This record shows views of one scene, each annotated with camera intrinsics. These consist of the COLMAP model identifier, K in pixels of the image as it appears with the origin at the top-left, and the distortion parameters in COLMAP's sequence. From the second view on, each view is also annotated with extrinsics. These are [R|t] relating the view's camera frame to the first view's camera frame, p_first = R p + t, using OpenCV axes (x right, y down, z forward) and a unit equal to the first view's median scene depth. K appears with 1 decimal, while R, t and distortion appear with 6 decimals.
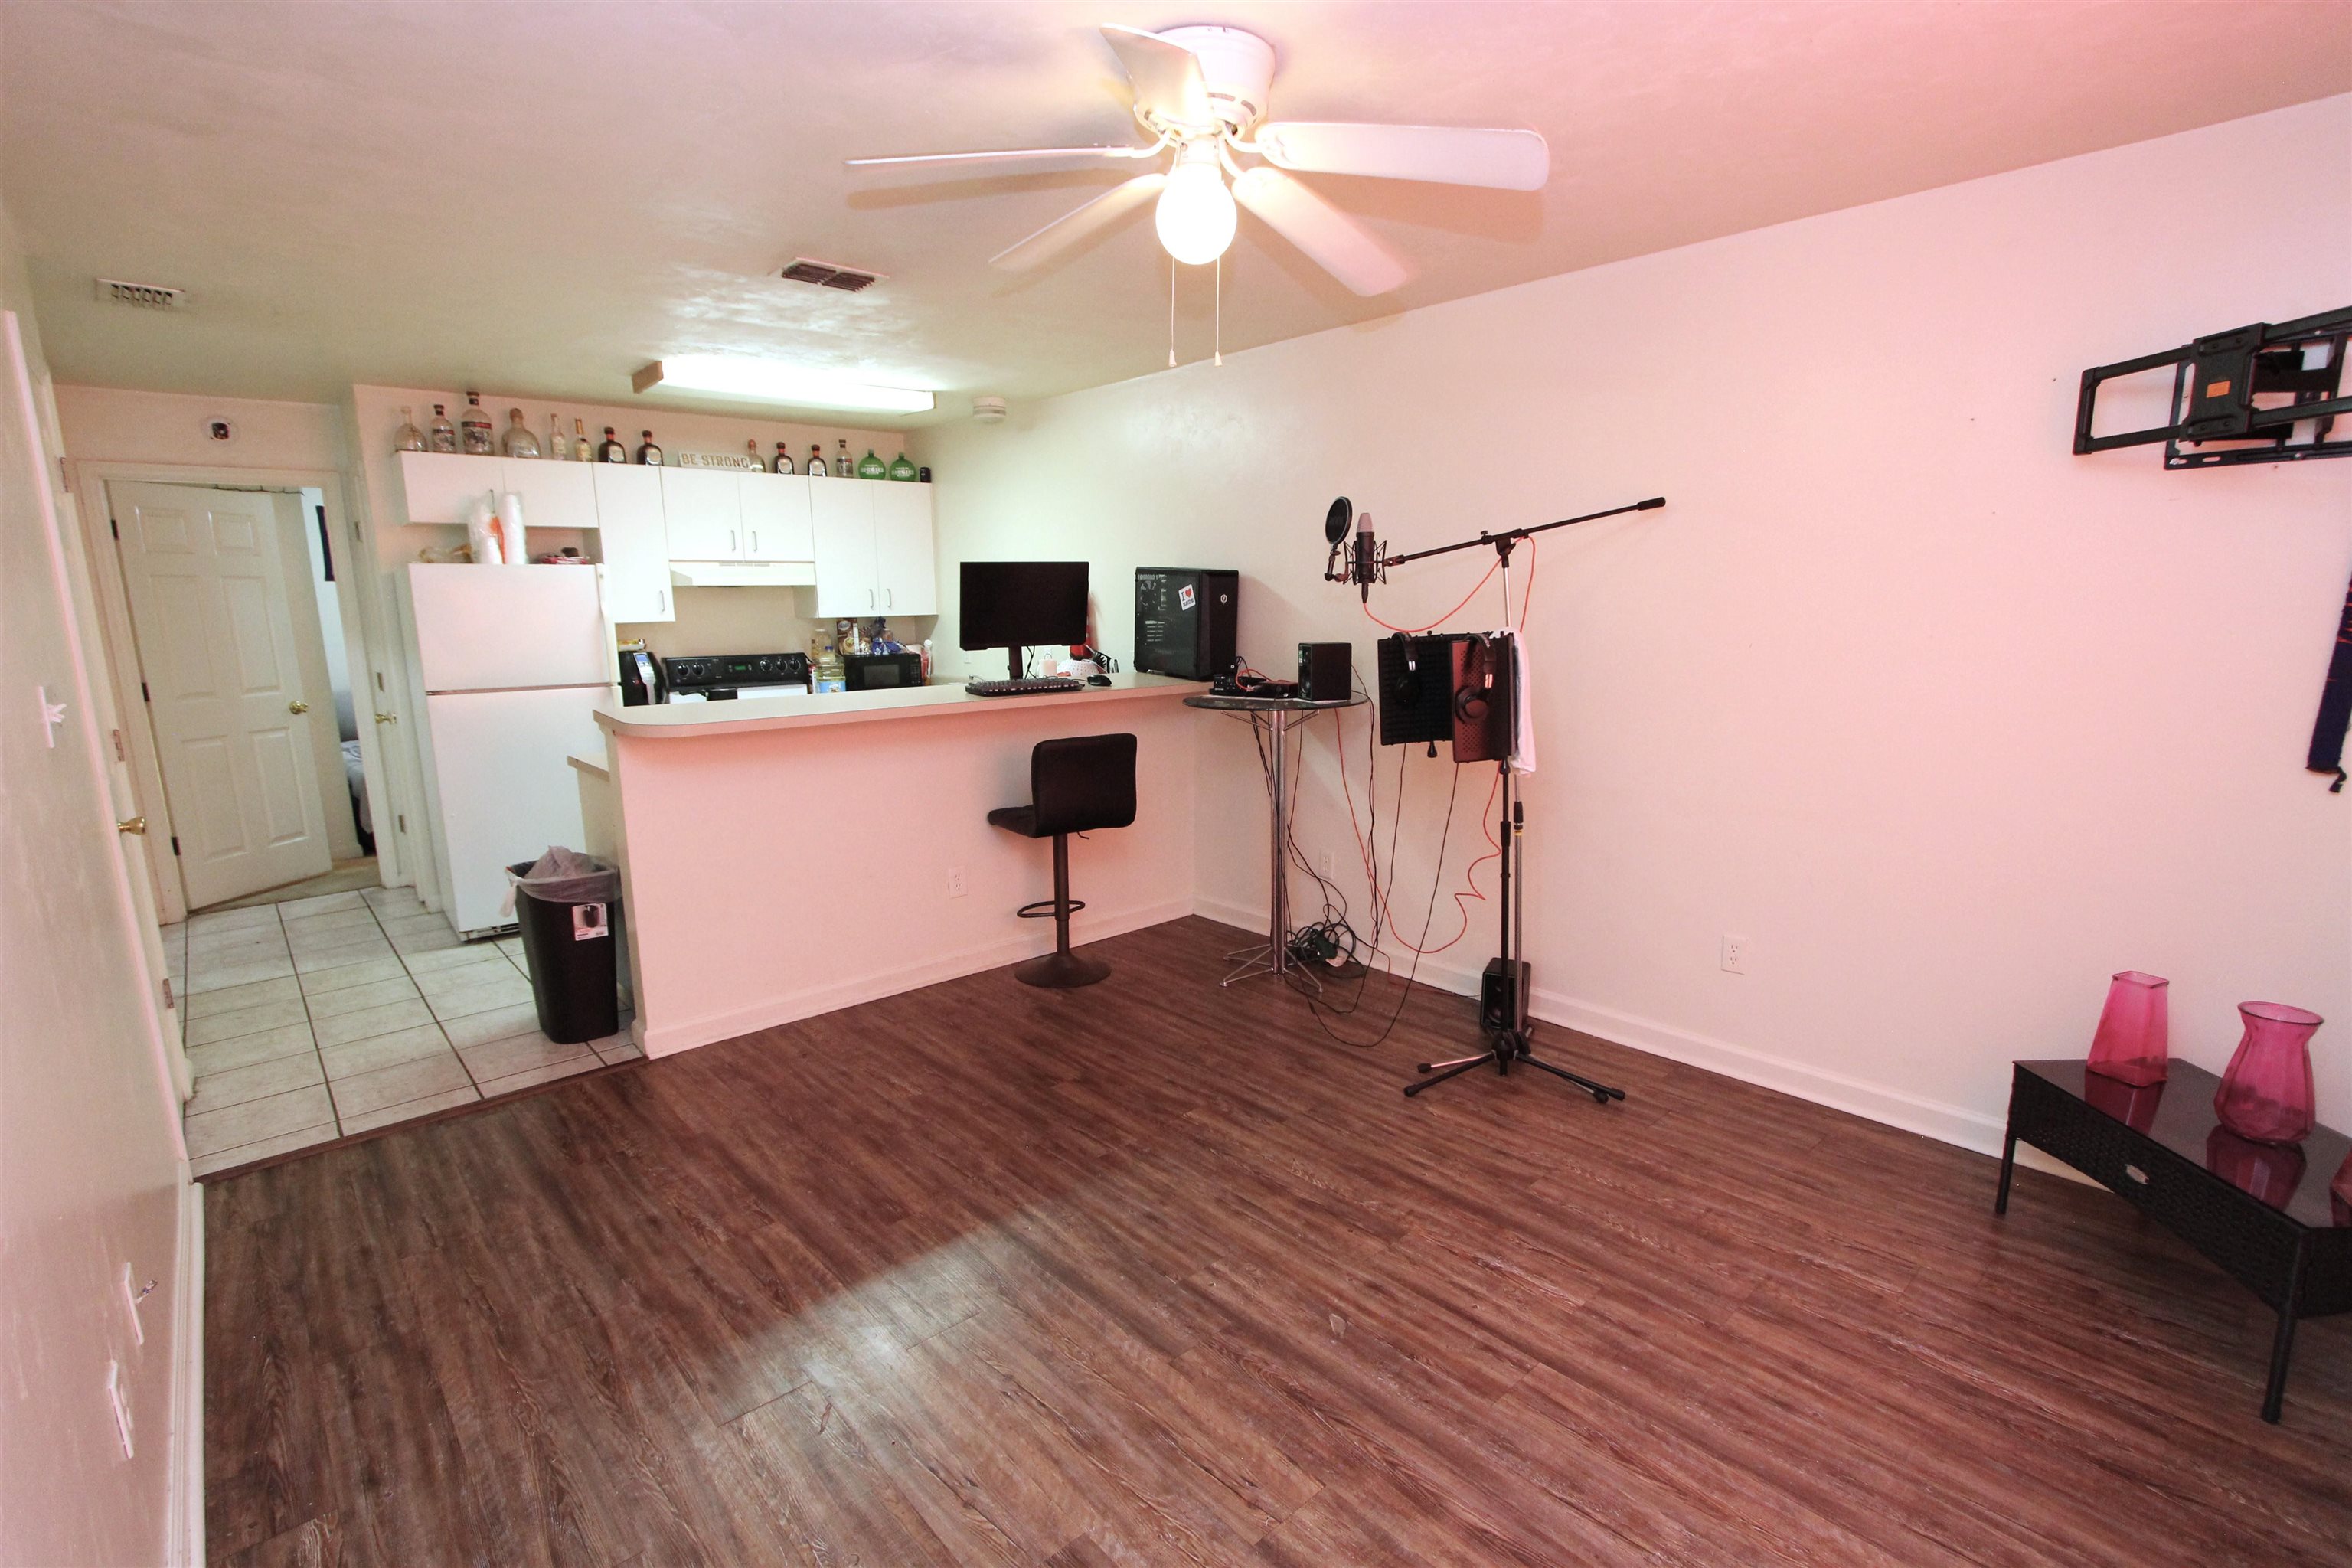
lens RADIAL K [[1088.6, 0, 1184.3], [0, 1088.6, 804.5], [0, 0, 1]] dist [-0.015098, -0.000263]
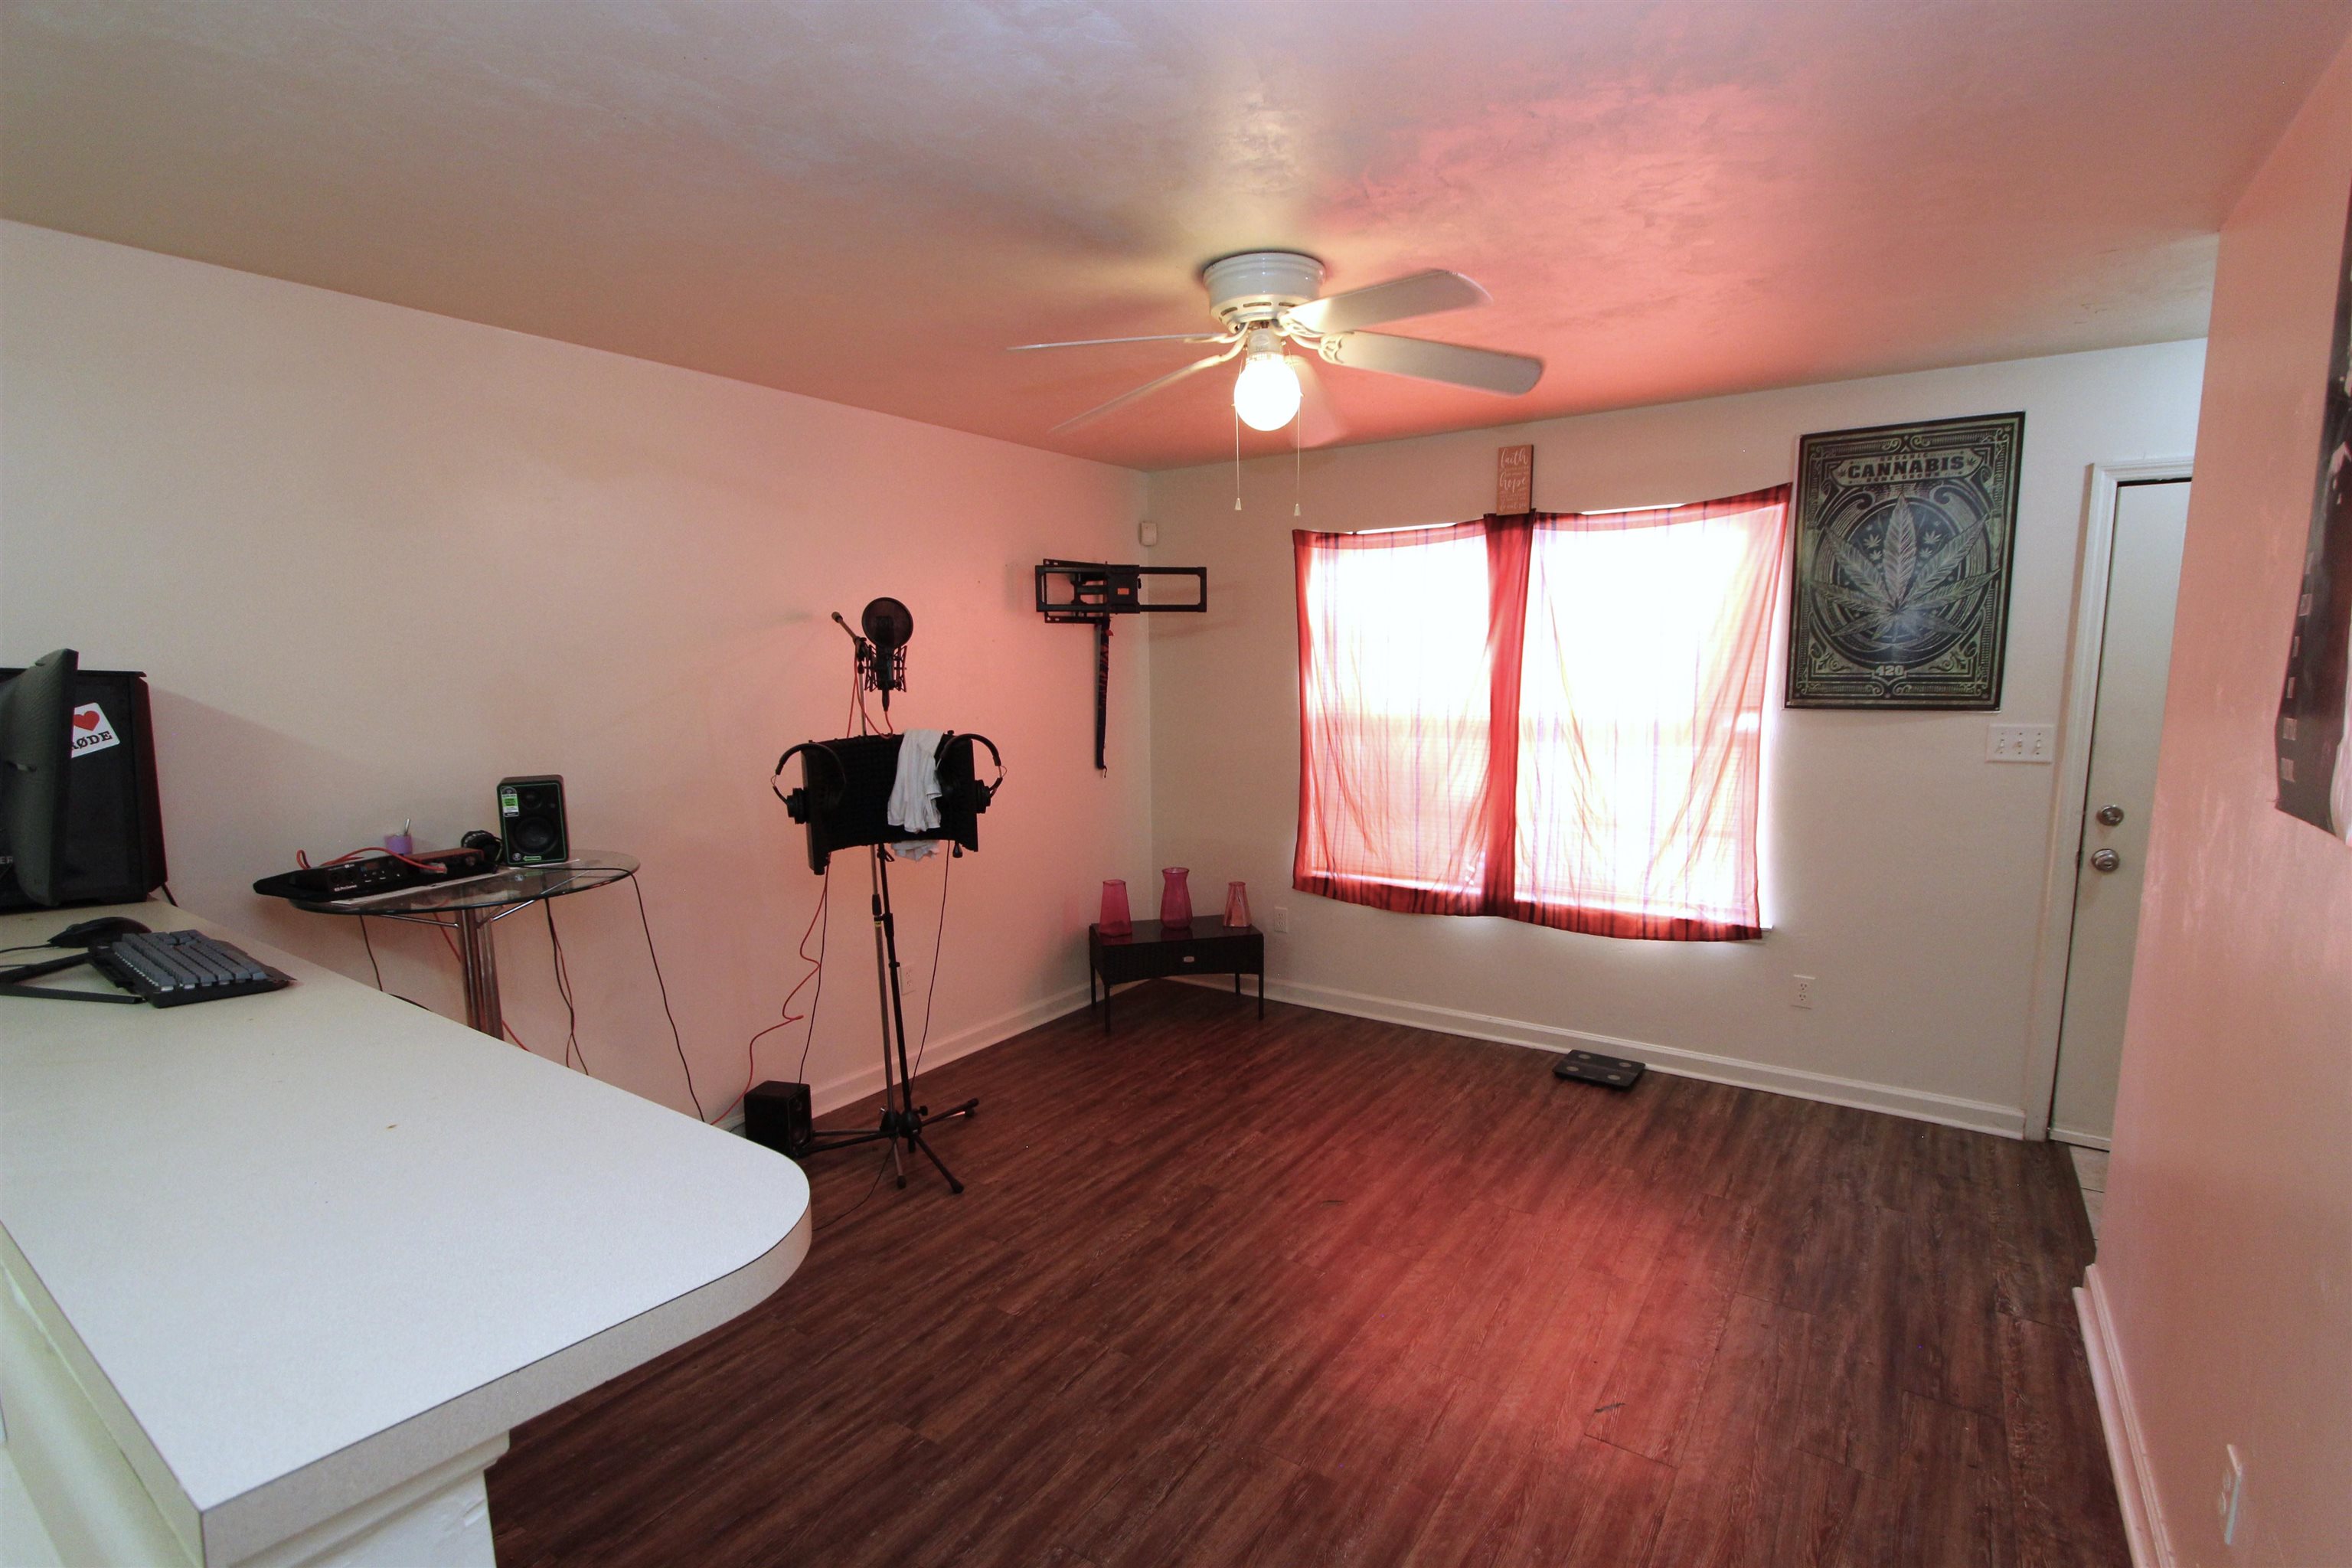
lens RADIAL K [[1088.6, 0, 1184.3], [0, 1088.6, 804.5], [0, 0, 1]] dist [-0.015098, -0.000263]
pose [[-0.232534, -0.113142, 0.965985, -1.000678], [0.193987, 0.967859, 0.160058, -0.257872], [-0.953046, 0.224608, -0.203112, 1.202042]]
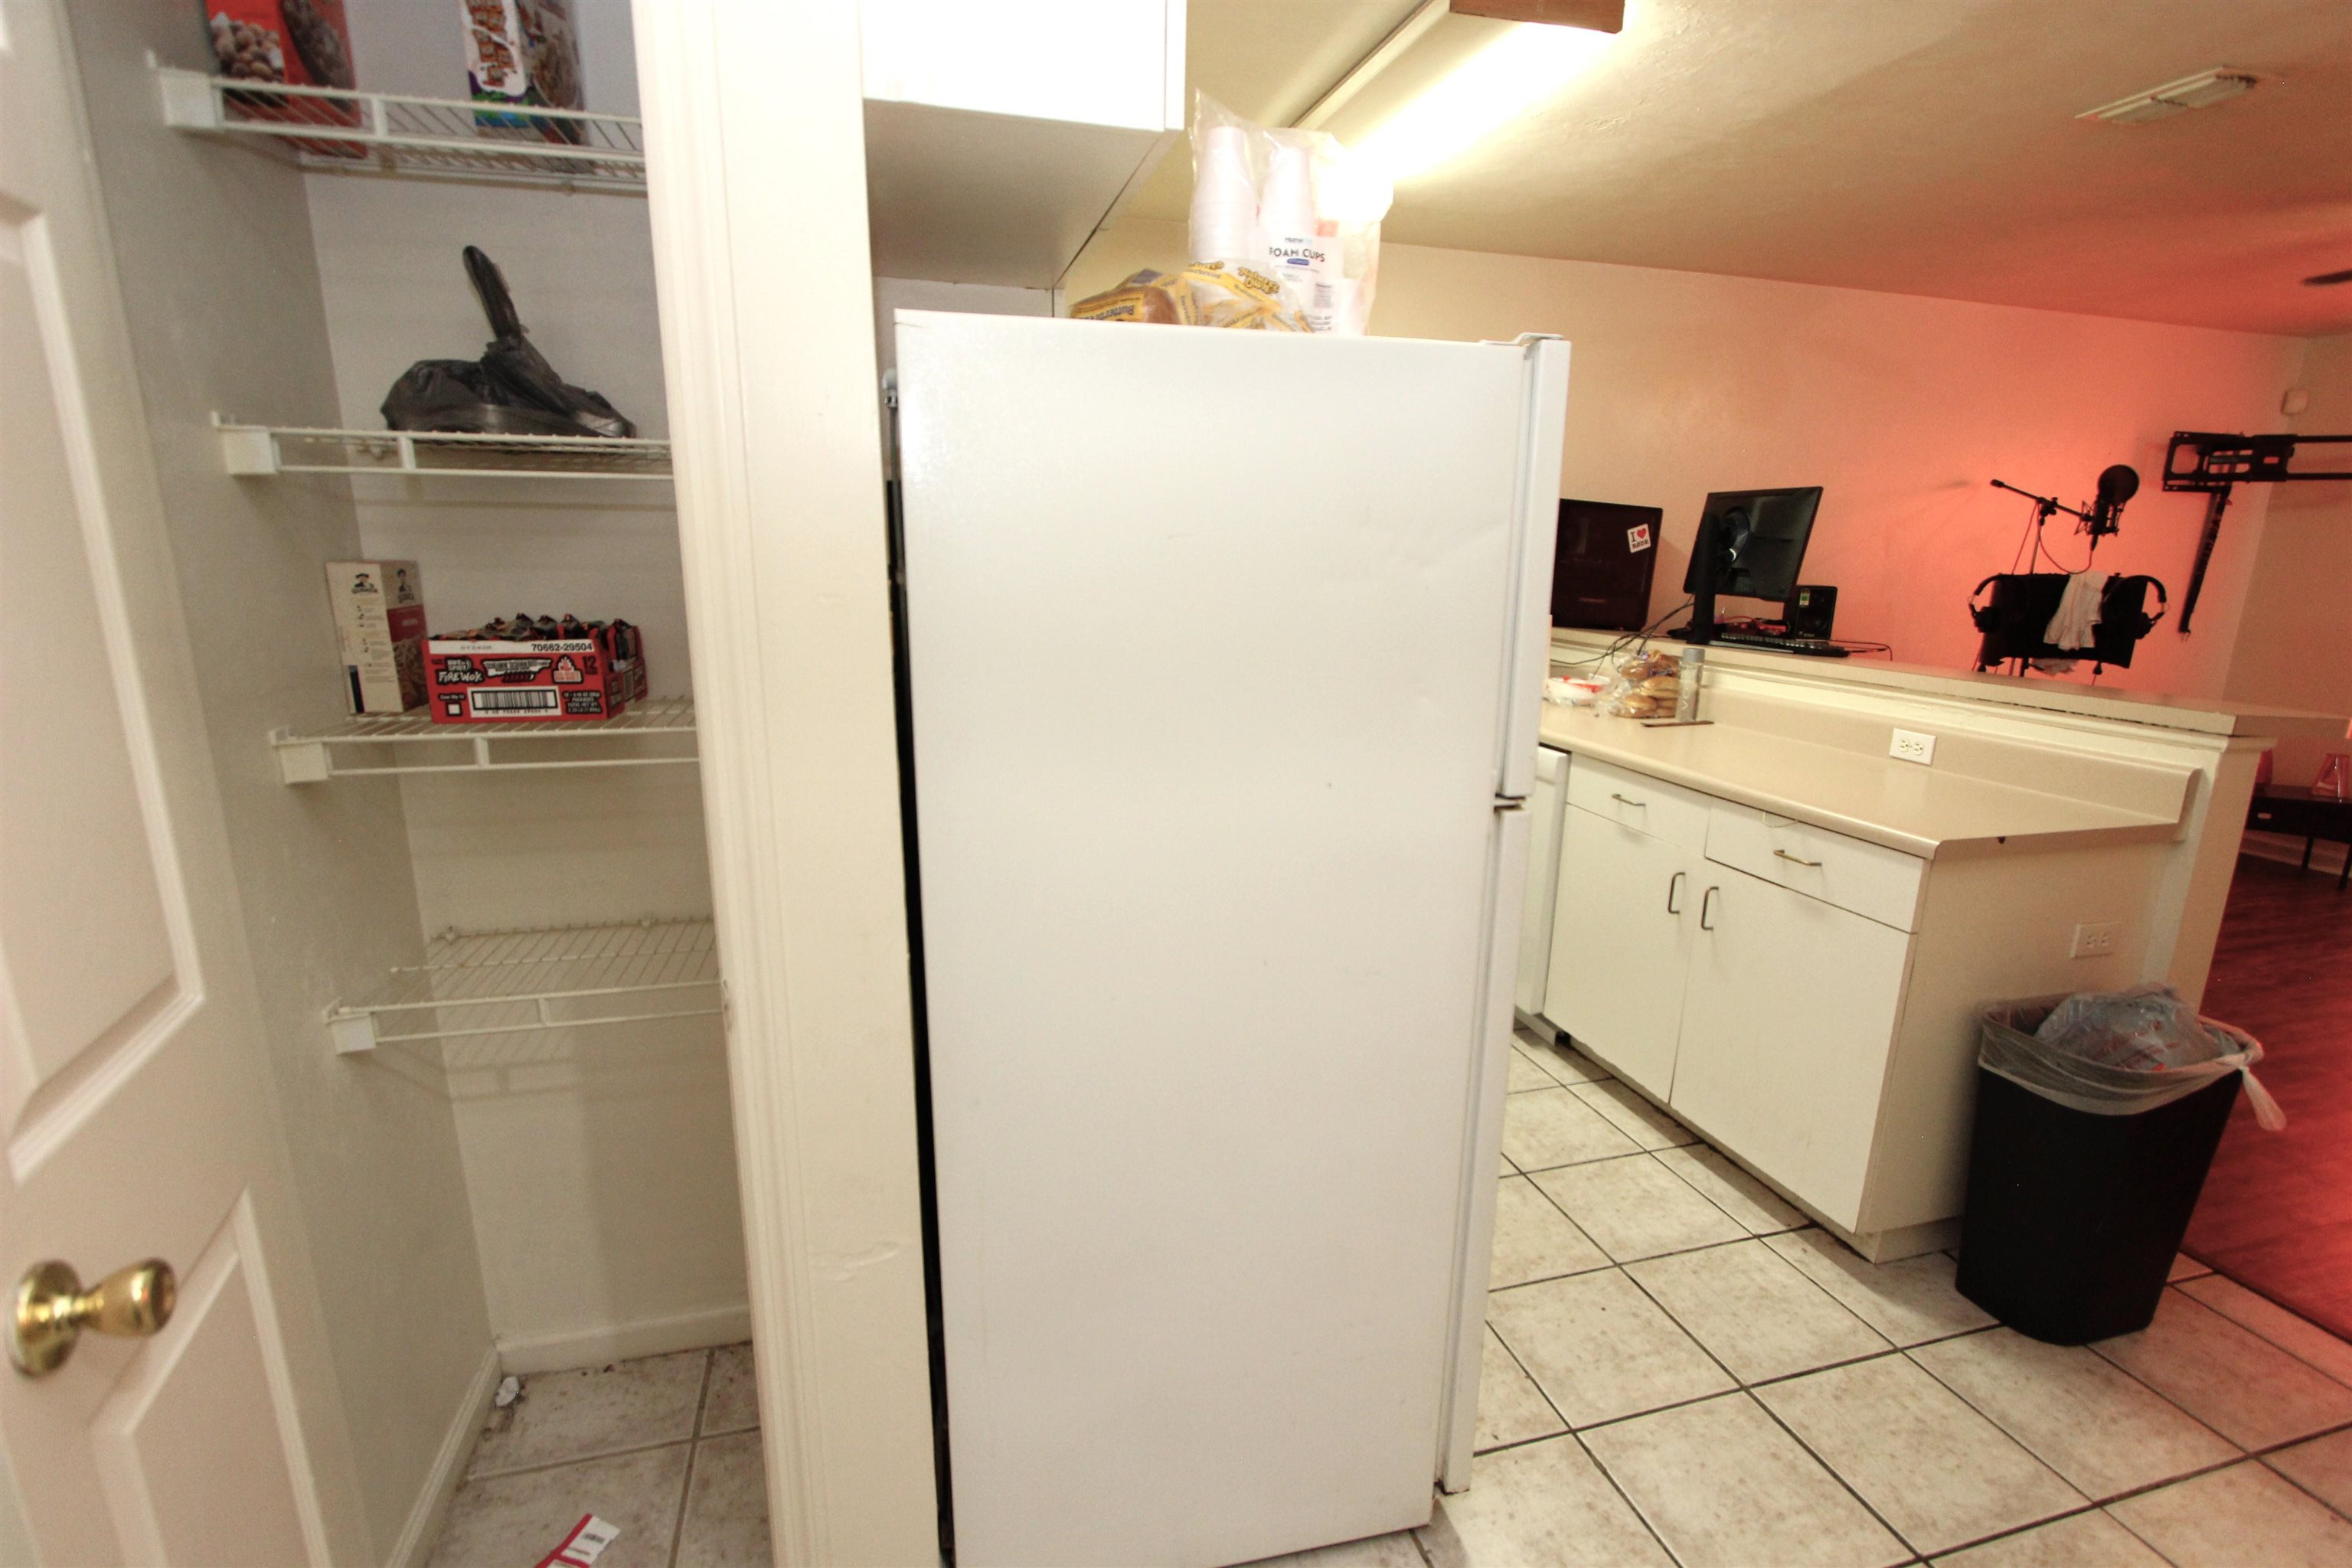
lens RADIAL K [[1088.6, 0, 1184.3], [0, 1088.6, 804.5], [0, 0, 1]] dist [-0.015098, -0.000263]
pose [[0.446814, -0.190325, 0.874147, -1.803846], [0.148155, 0.979358, 0.137504, -0.279401], [-0.882274, 0.068070, 0.465789, 1.699773]]
